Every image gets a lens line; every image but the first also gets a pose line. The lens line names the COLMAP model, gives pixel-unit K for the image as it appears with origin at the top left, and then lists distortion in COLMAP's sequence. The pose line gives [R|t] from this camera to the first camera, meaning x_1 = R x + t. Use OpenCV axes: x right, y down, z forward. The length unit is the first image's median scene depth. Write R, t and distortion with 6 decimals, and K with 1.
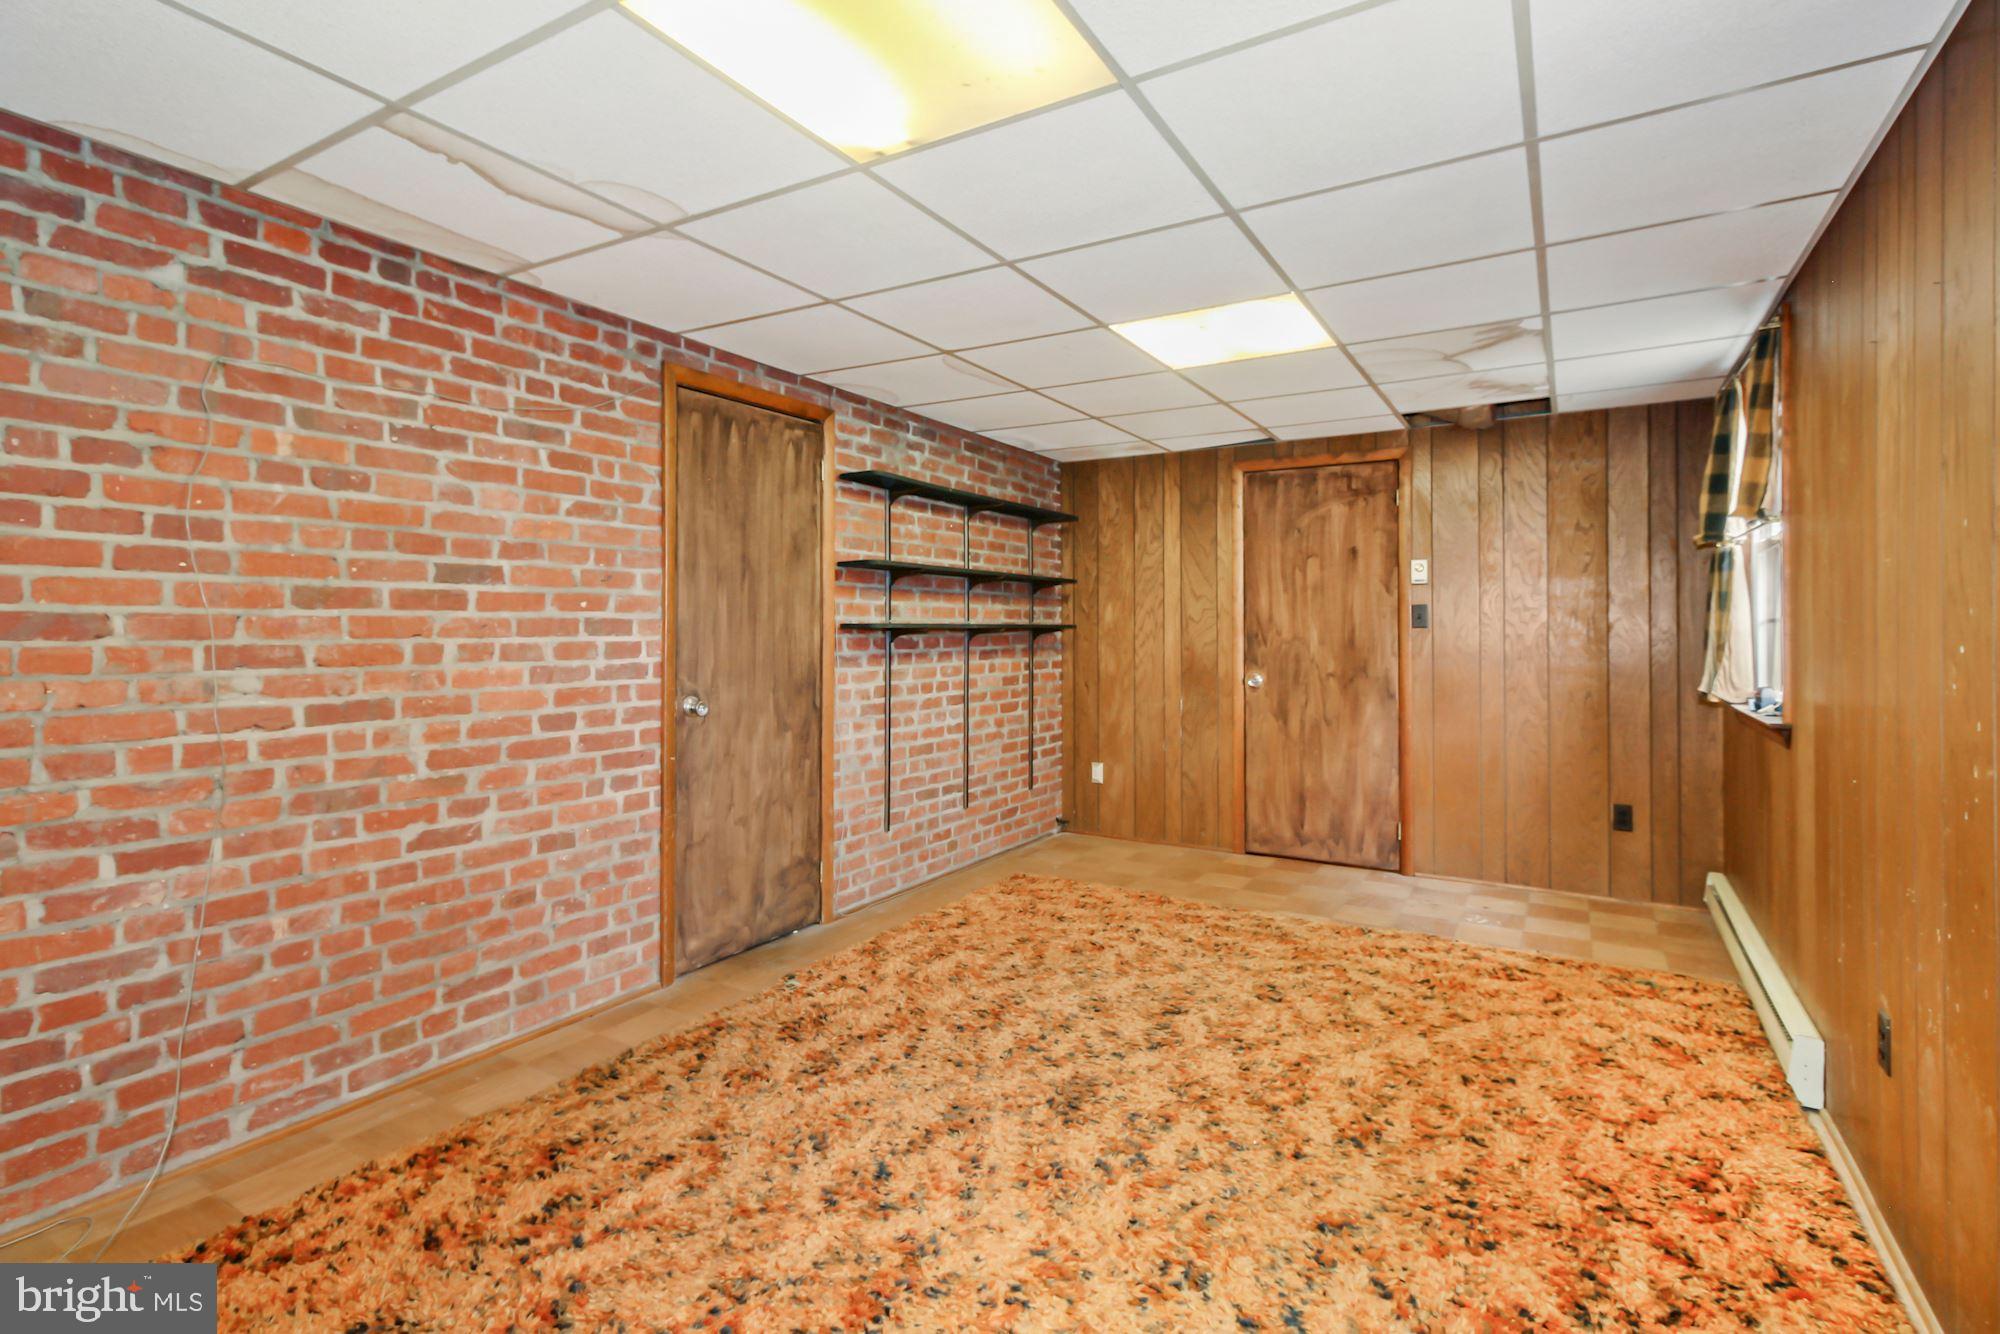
lens RADIAL K [[940.3, 0, 1000.4], [0, 940.3, 614.5], [0, 0, 1]] dist [0.002510, 0.000211]
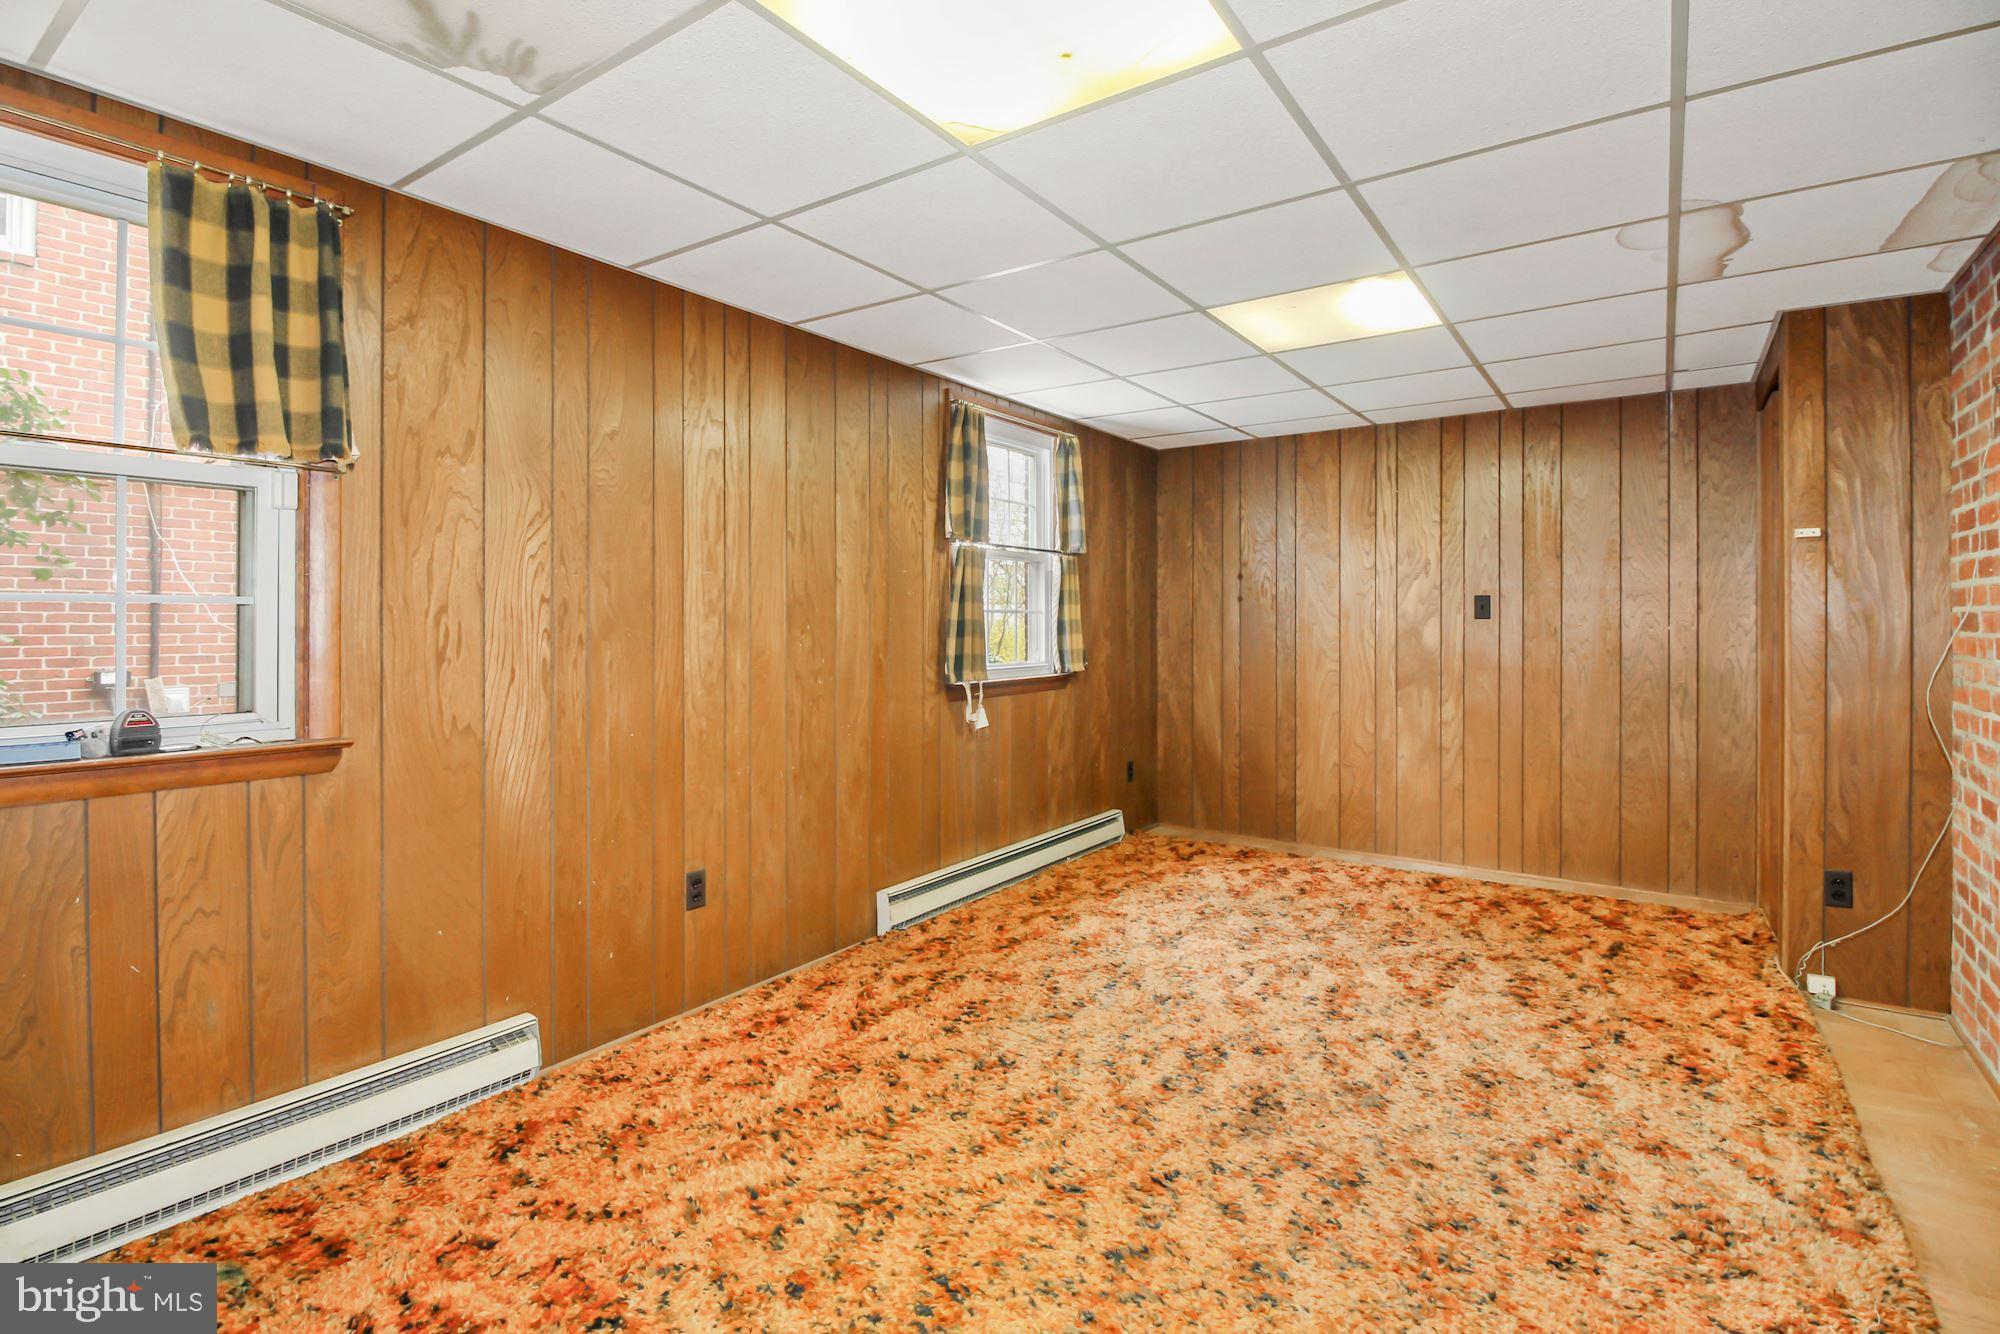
lens RADIAL K [[953.9, 0, 995.4], [0, 953.9, 631.1], [0, 0, 1]] dist [-0.031195, -0.000130]
pose [[-0.997990, -0.002775, 0.063316, 0.275902], [-0.003120, 0.999981, -0.005356, 0.032351], [-0.063300, -0.005543, -0.997979, 1.905491]]
